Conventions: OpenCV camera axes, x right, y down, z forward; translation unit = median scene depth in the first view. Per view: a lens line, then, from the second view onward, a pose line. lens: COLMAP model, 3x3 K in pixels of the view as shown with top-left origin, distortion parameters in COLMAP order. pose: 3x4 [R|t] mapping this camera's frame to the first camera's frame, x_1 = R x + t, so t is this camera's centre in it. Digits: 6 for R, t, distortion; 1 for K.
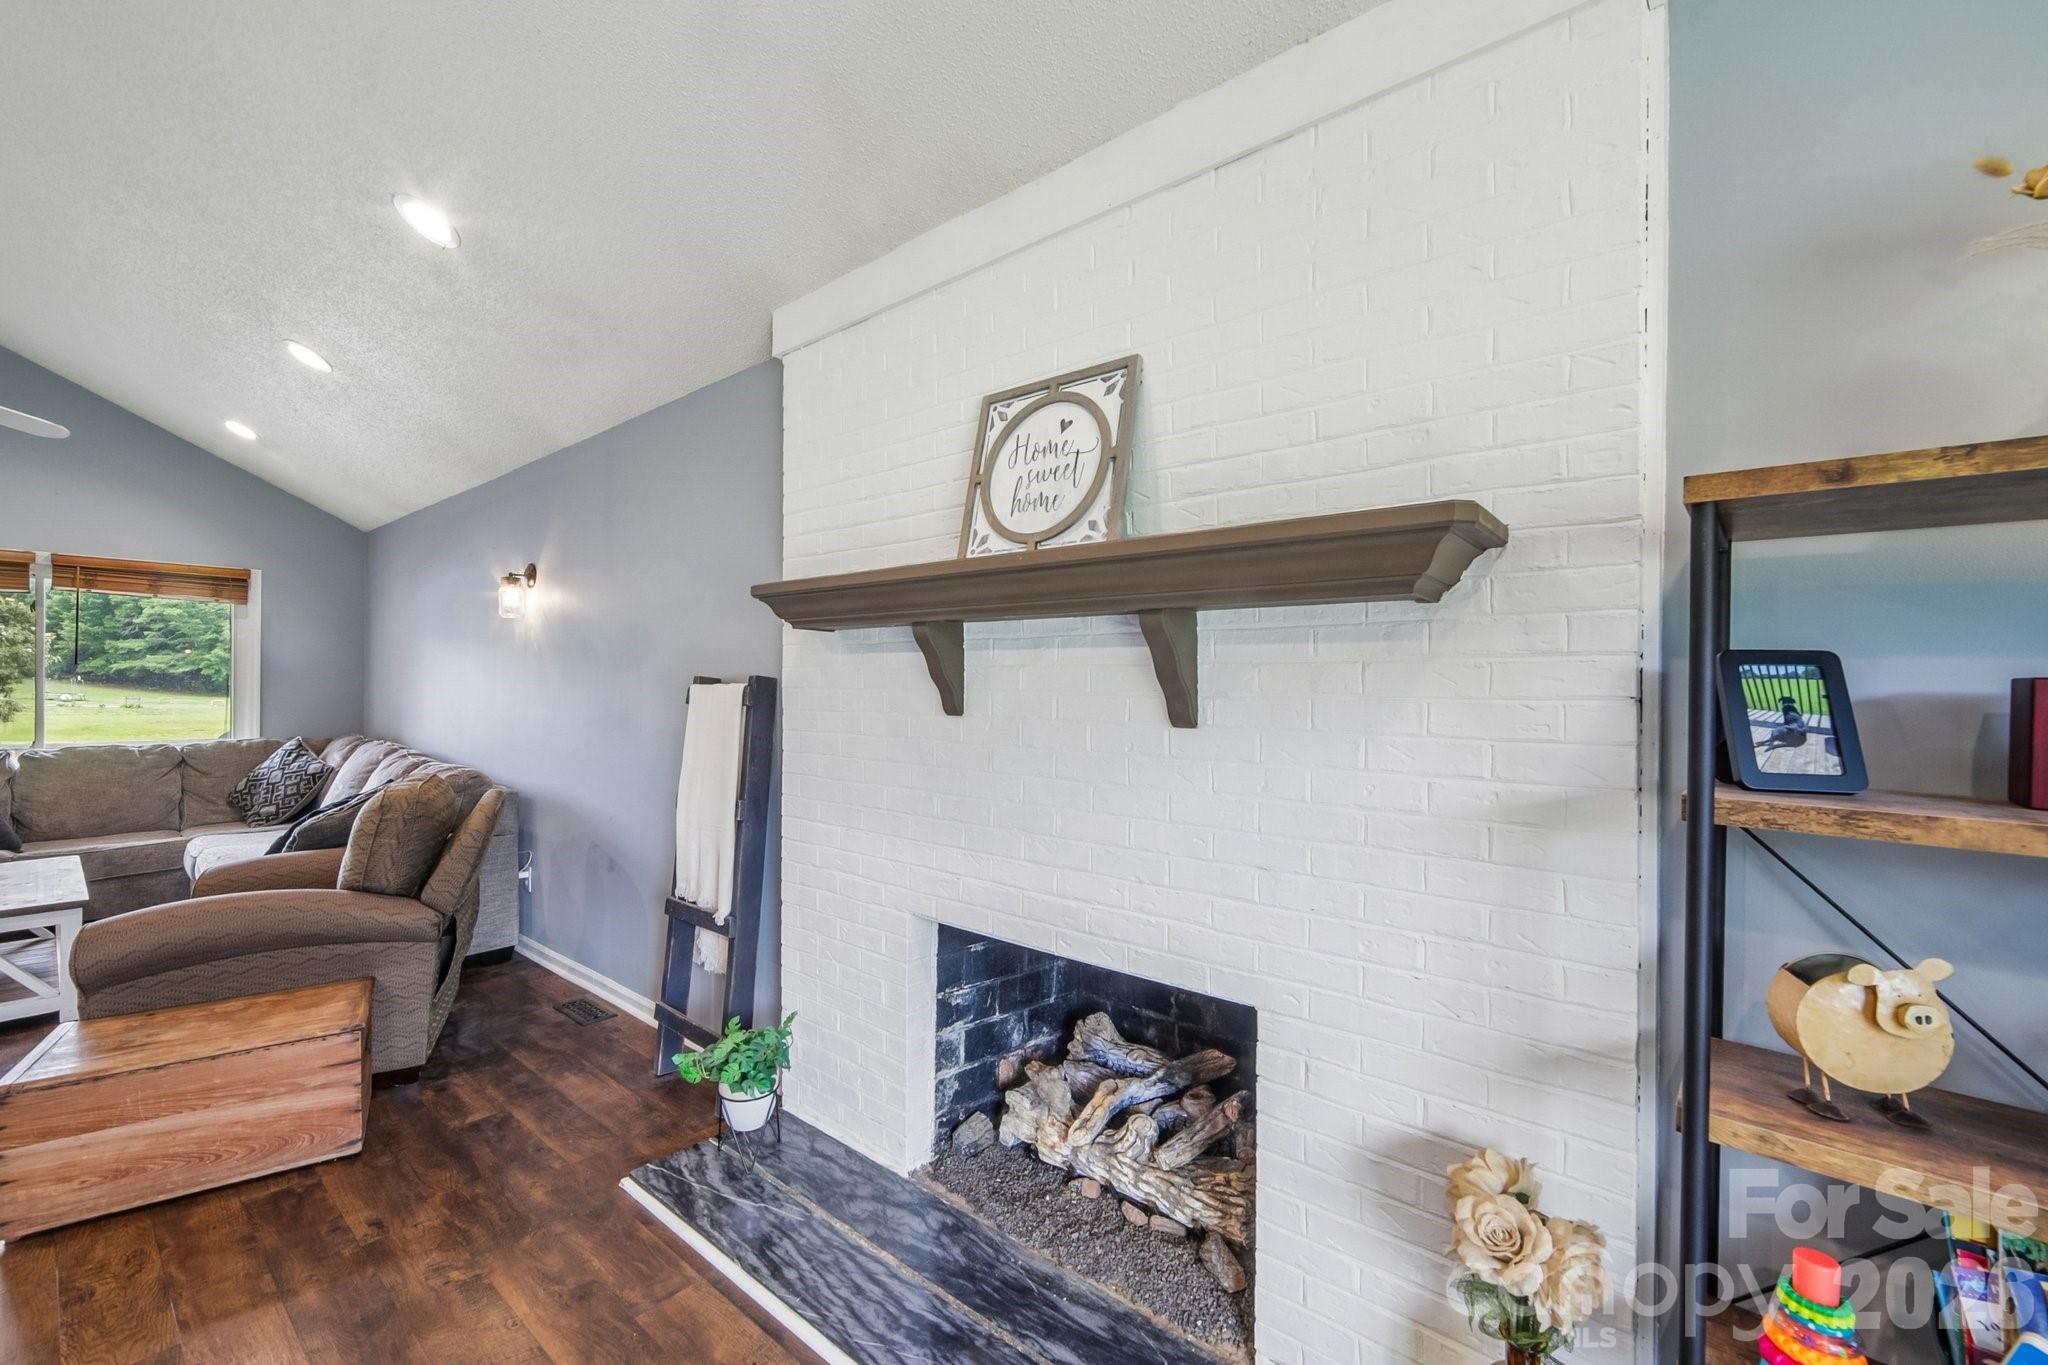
lens RADIAL K [[846.8, 0, 1021.0], [0, 846.8, 691.4], [0, 0, 1]] dist [-0.006024, 0.001798]
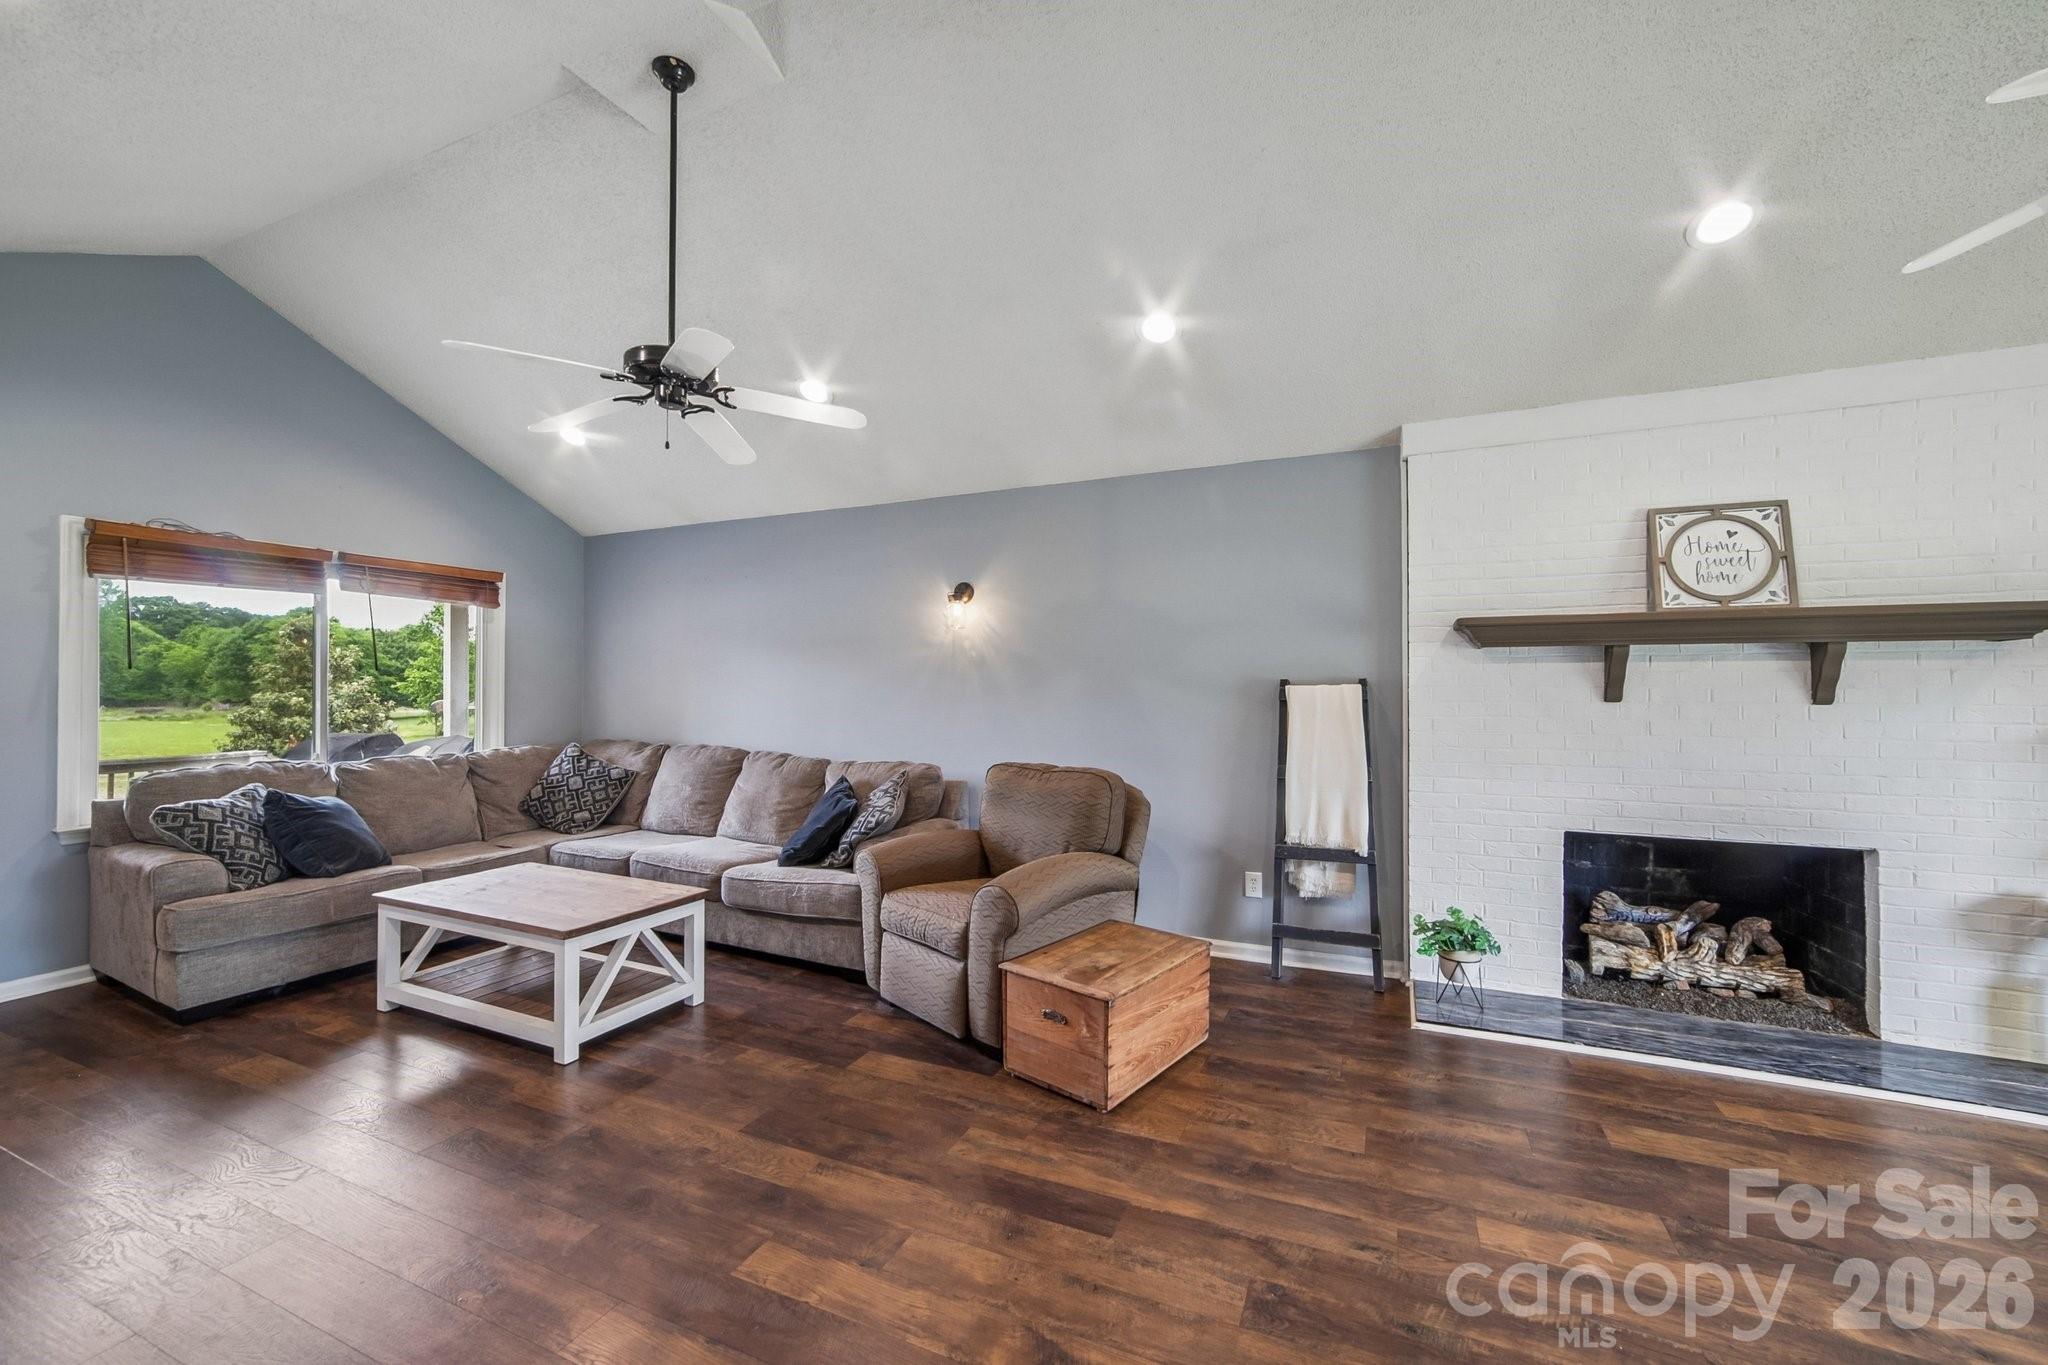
lens RADIAL K [[823.2, 0, 1016.2], [0, 823.2, 687.0], [0, 0, 1]] dist [-0.011914, 0.004918]
pose [[0.961353, -0.009352, 0.275161, -1.528954], [0.010738, 0.999936, -0.003532, -0.006869], [-0.275110, 0.006350, 0.961392, -0.179167]]
